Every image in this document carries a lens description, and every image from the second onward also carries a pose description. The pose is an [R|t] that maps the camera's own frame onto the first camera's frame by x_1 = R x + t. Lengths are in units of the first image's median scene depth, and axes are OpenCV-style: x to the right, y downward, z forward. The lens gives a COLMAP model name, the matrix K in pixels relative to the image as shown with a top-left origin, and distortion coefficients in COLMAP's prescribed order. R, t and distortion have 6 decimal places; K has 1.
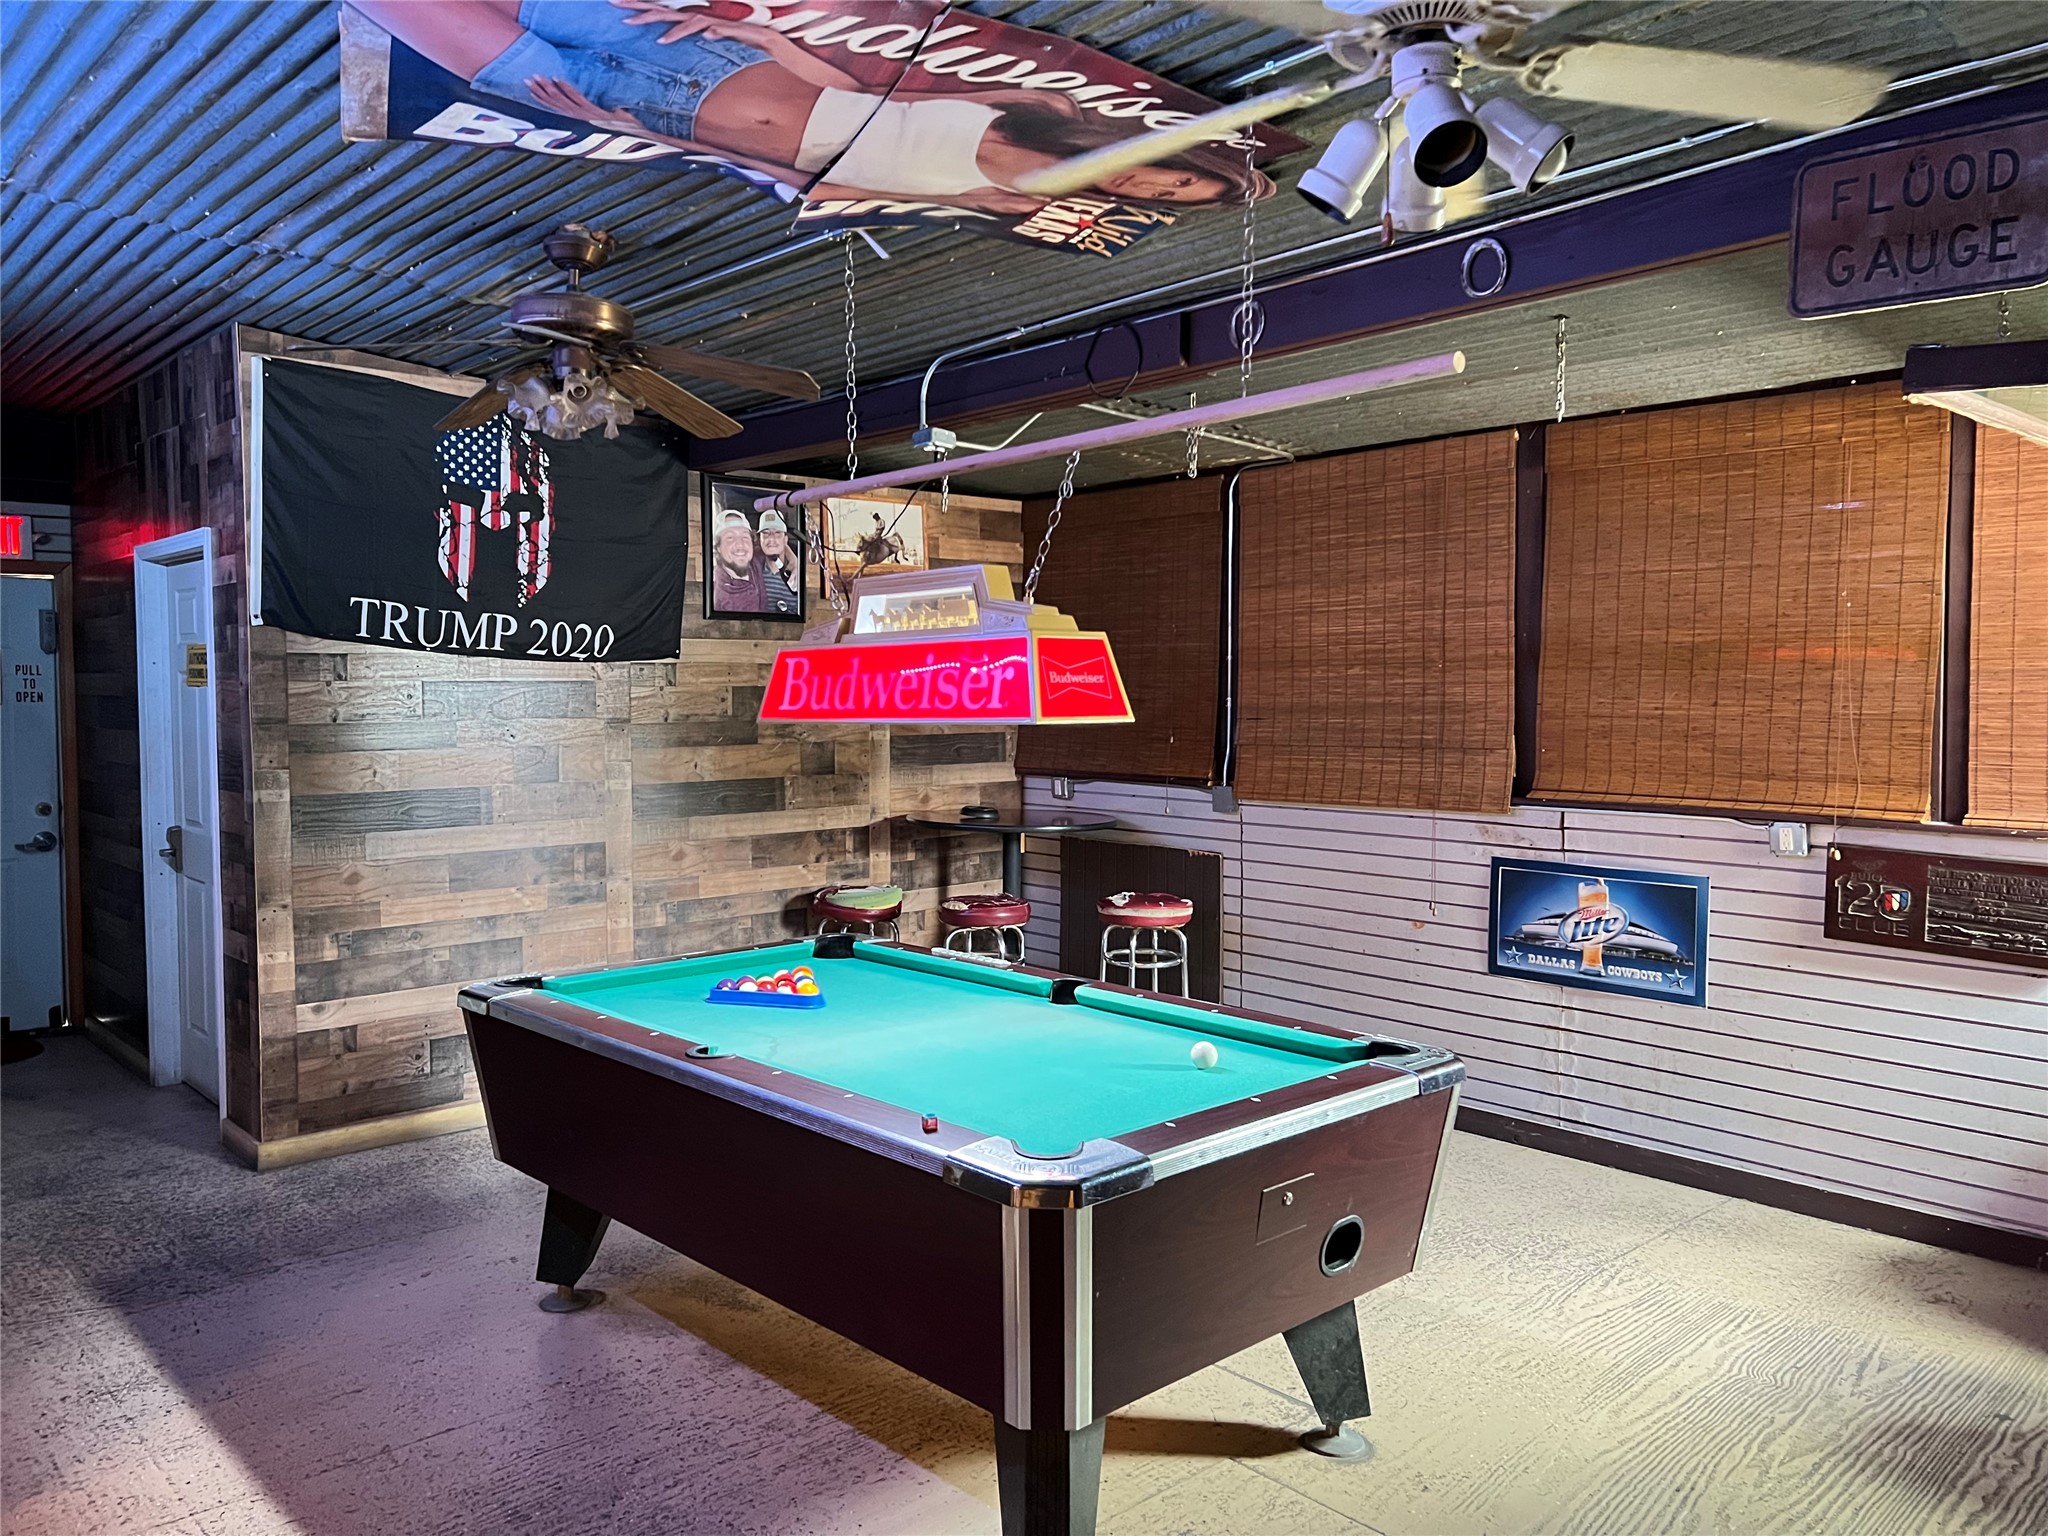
lens RADIAL K [[1536.0, 0, 1024.0], [0, 1536.0, 771.7], [0, 0, 1]] dist [0.062142, -0.071128]
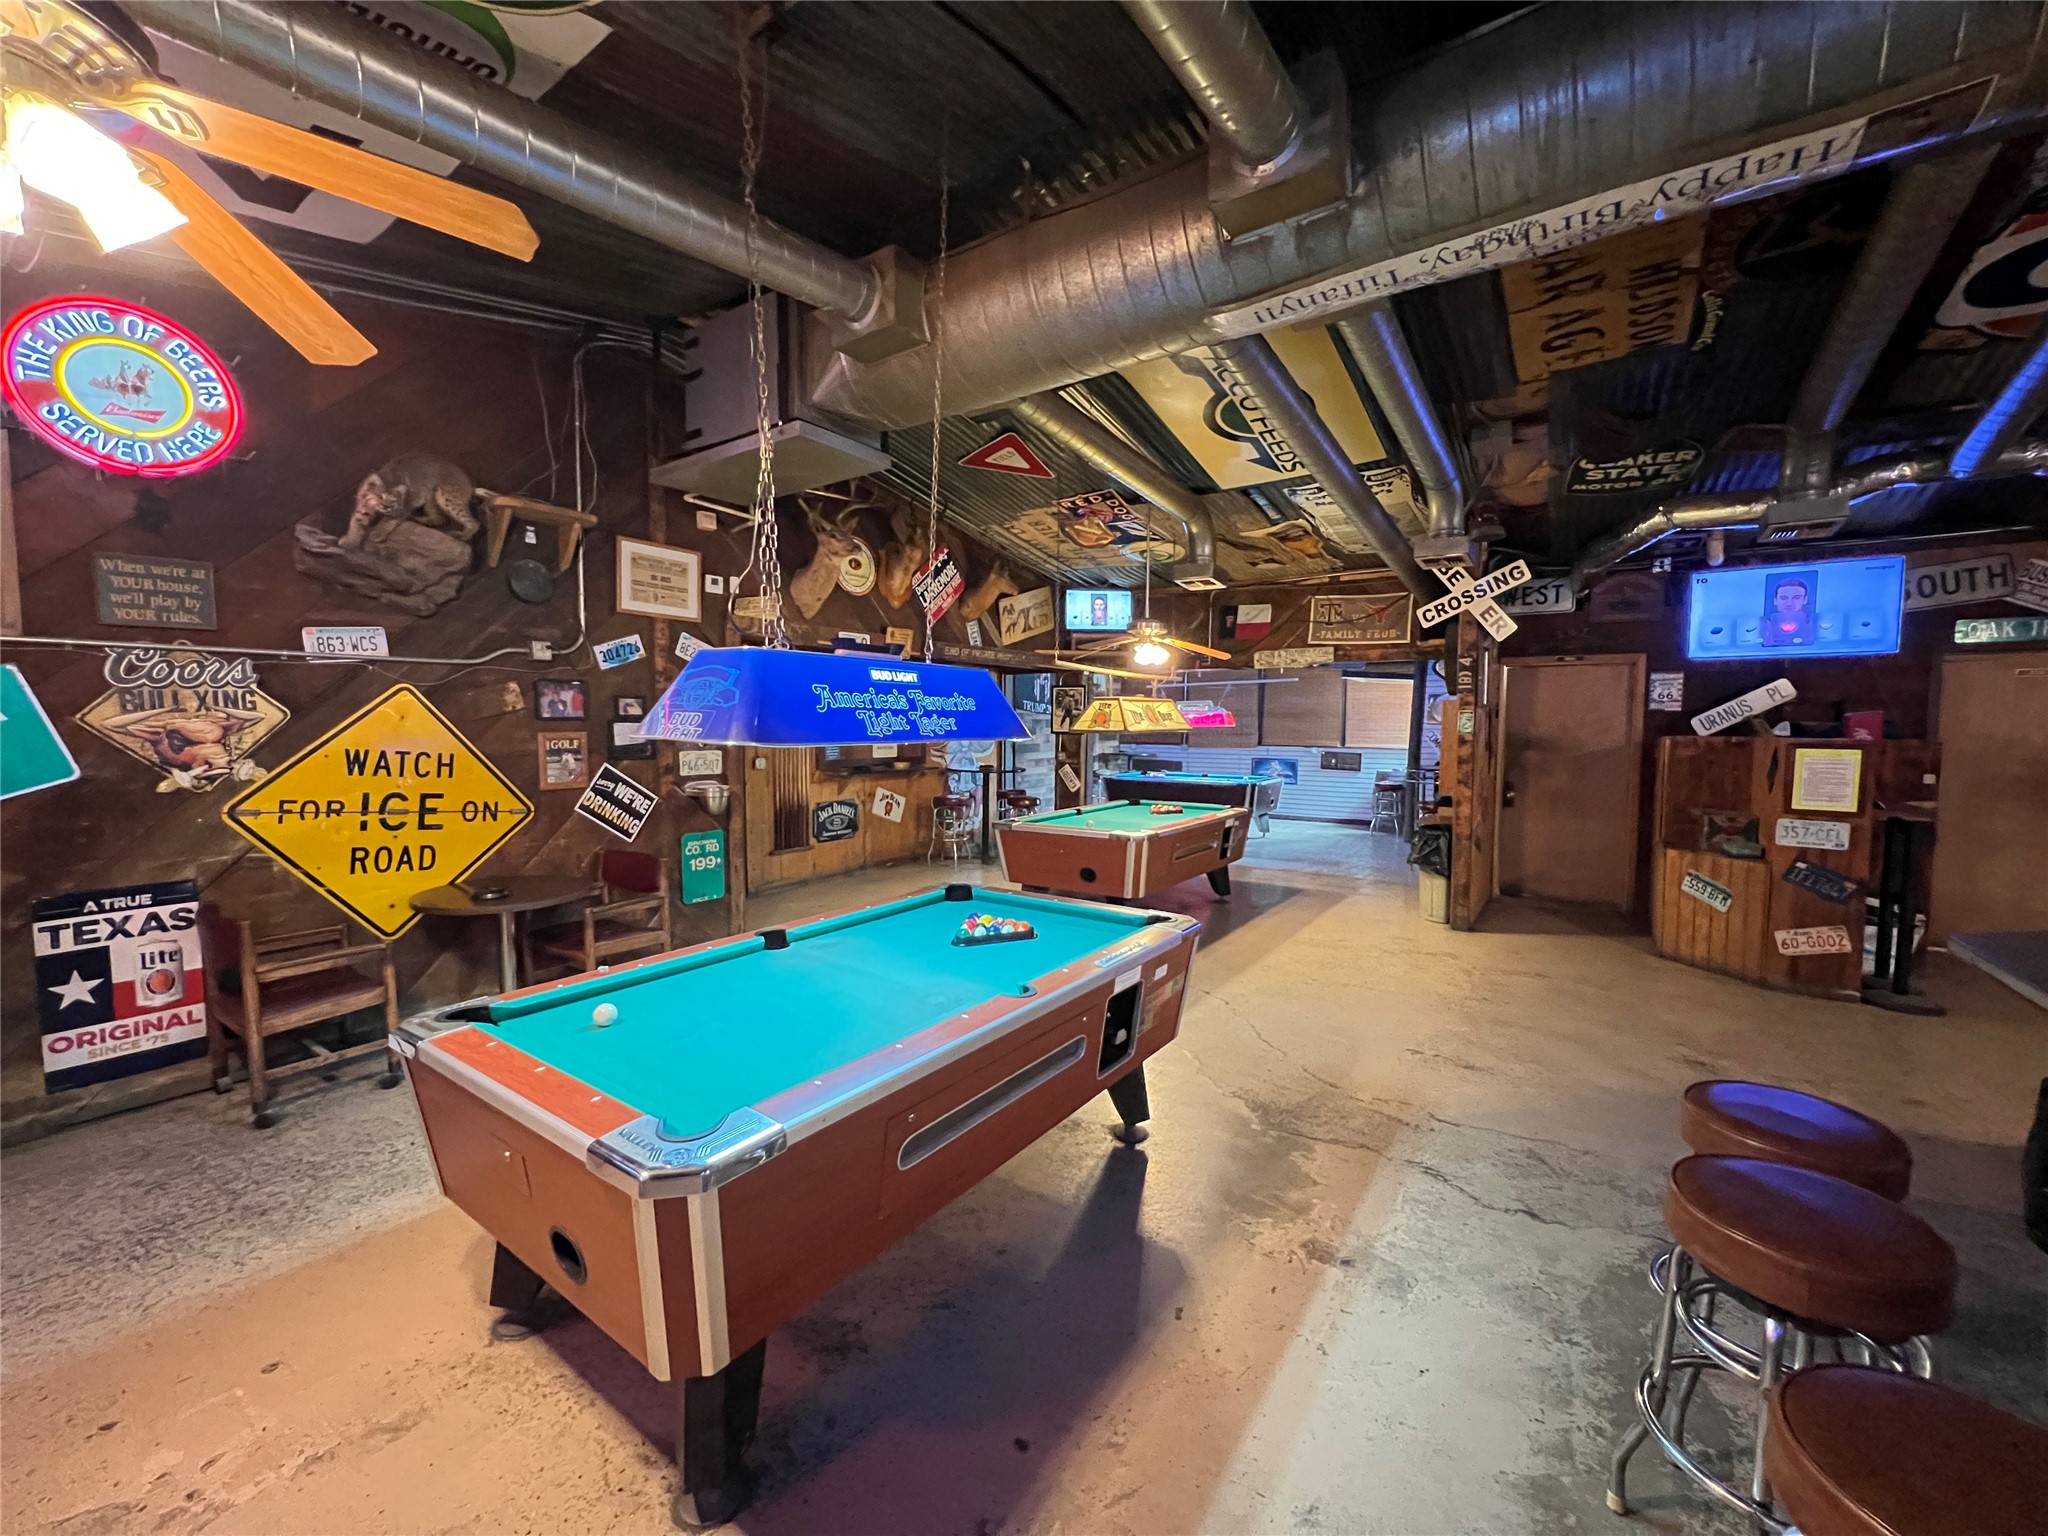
lens RADIAL K [[816.7, 0, 1027.6], [0, 816.7, 770.9], [0, 0, 1]] dist [-0.001852, 0.000172]
pose [[0.974117, -0.013067, 0.225668, -0.958183], [0.010305, 0.999857, 0.013414, 0.057804], [-0.225811, -0.010741, 0.974112, -1.309992]]
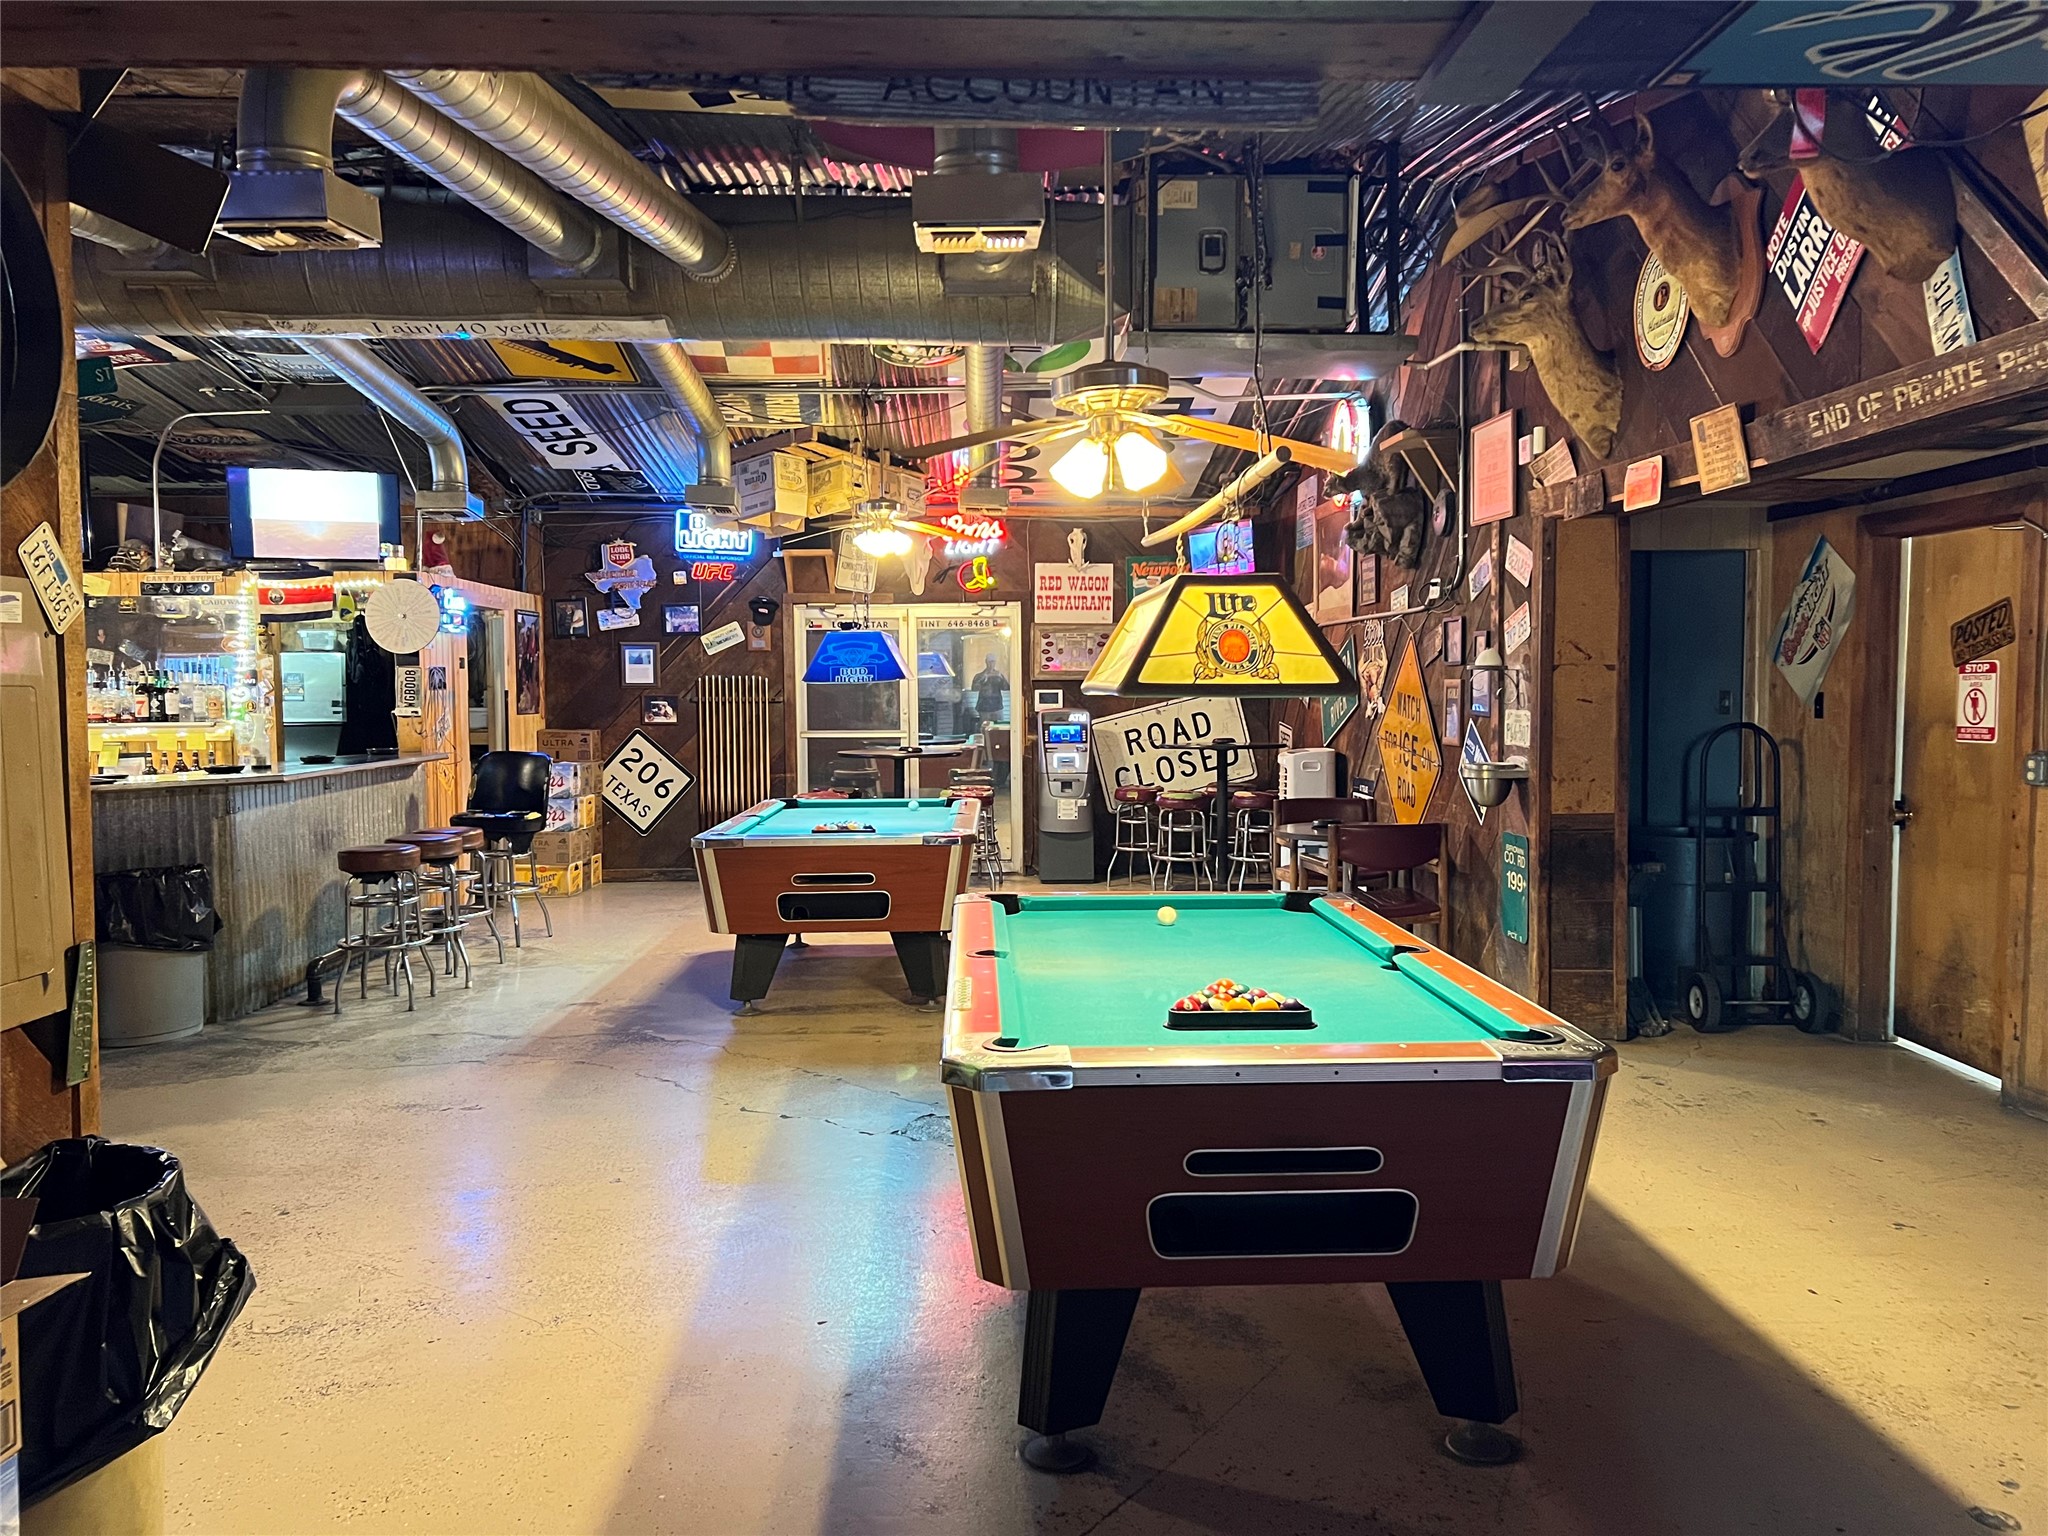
lens RADIAL K [[1536.0, 0, 1027.9], [0, 1536.0, 759.9], [0, 0, 1]] dist [0.062142, -0.071128]
pose [[-0.649553, 0.041456, -0.759185, 0.615395], [-0.033696, 0.995962, 0.083215, -0.041706], [0.759569, 0.079634, -0.645533, 1.066177]]
